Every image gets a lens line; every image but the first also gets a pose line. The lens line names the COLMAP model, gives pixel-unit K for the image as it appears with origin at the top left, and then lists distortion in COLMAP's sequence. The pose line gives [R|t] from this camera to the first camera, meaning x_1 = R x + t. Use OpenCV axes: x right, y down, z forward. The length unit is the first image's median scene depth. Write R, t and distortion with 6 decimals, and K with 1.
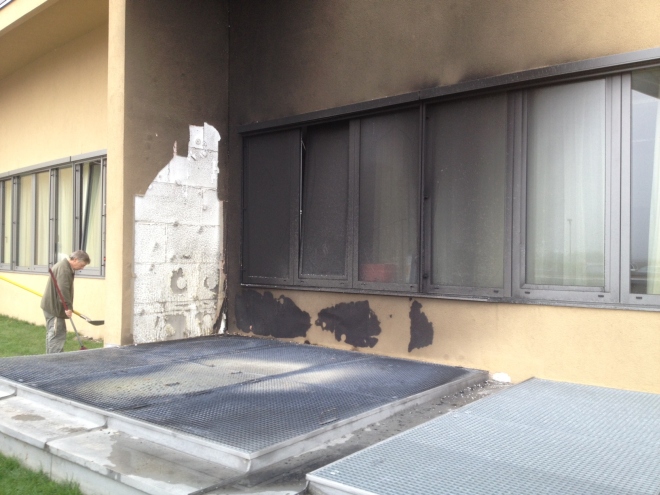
lens RADIAL K [[638.7, 0, 330.8], [0, 638.7, 257.8], [0, 0, 1]] dist [0.152104, -0.353712]
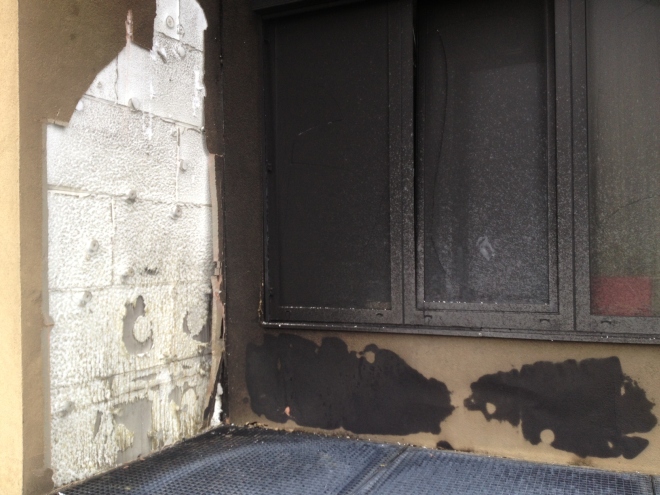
lens RADIAL K [[638.7, 0, 330.8], [0, 638.7, 257.8], [0, 0, 1]] dist [0.152104, -0.353712]
pose [[0.960065, -0.020788, 0.279004, -0.235021], [0.022194, 0.999752, -0.001880, -0.007039], [-0.278896, 0.007997, 0.960288, 0.533670]]
